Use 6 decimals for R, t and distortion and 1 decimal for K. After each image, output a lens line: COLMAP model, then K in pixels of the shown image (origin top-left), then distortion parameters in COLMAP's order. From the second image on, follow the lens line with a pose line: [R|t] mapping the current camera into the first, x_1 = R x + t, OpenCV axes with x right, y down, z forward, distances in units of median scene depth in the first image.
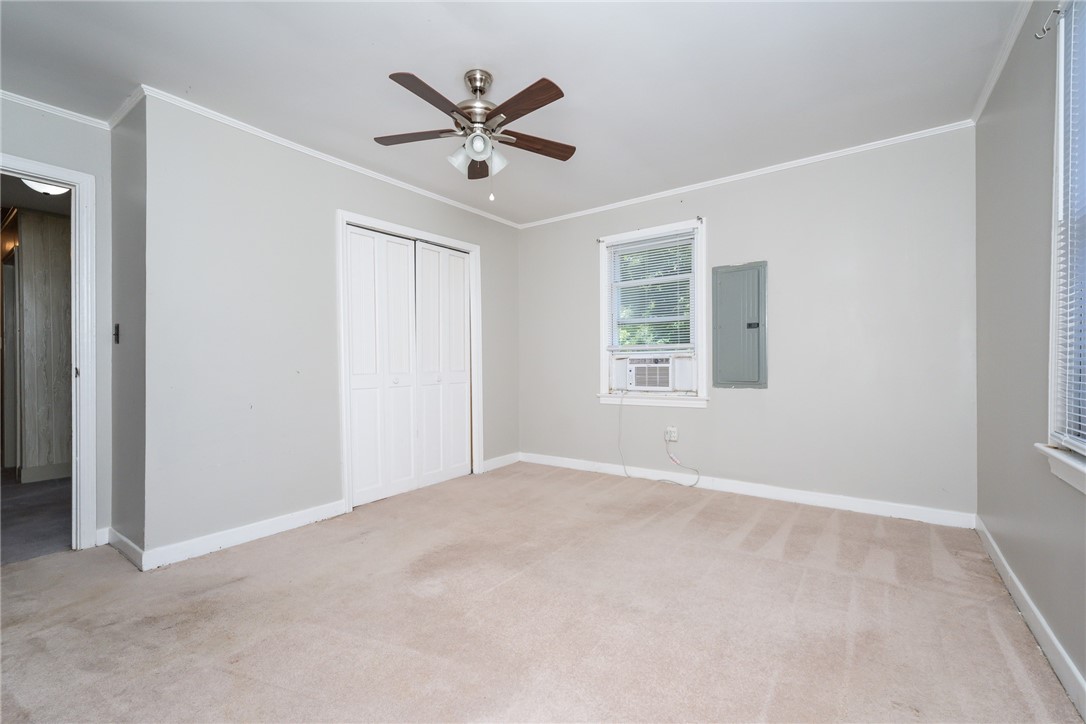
lens RADIAL K [[457.9, 0, 543.1], [0, 457.9, 367.6], [0, 0, 1]] dist [0.000939, -0.000033]
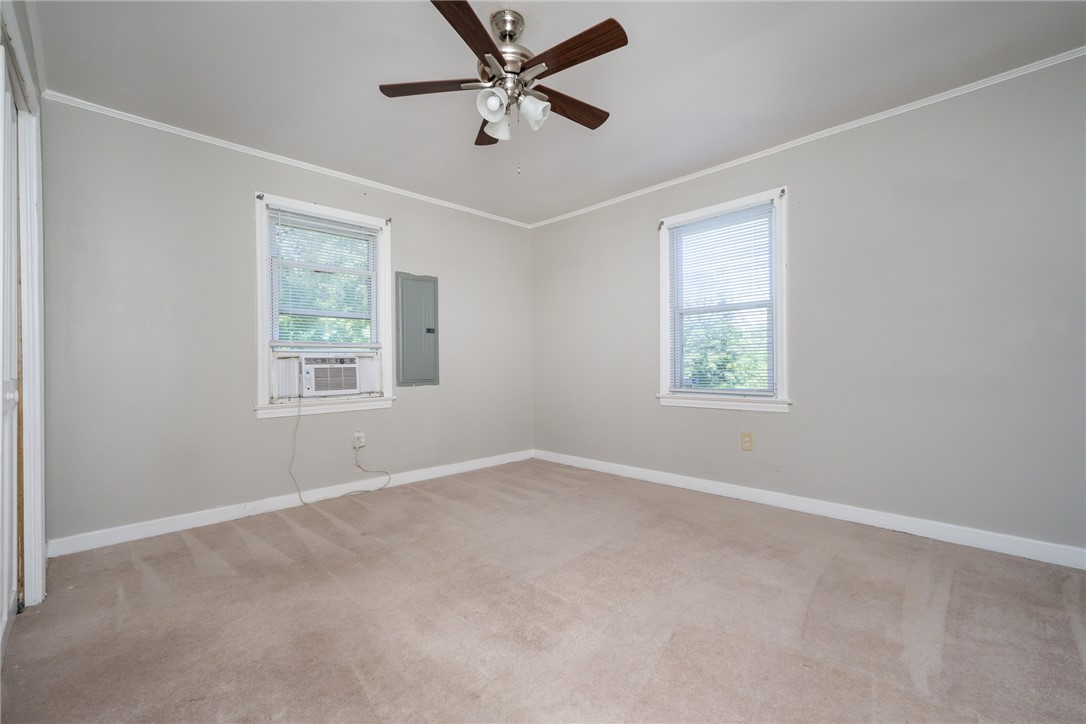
lens RADIAL K [[457.9, 0, 543.1], [0, 457.9, 367.6], [0, 0, 1]] dist [0.000939, -0.000033]
pose [[0.174790, 0.002263, 0.984603, -0.569661], [0.022108, 0.999736, -0.006222, 0.013136], [-0.984358, 0.022855, 0.174694, 0.471661]]
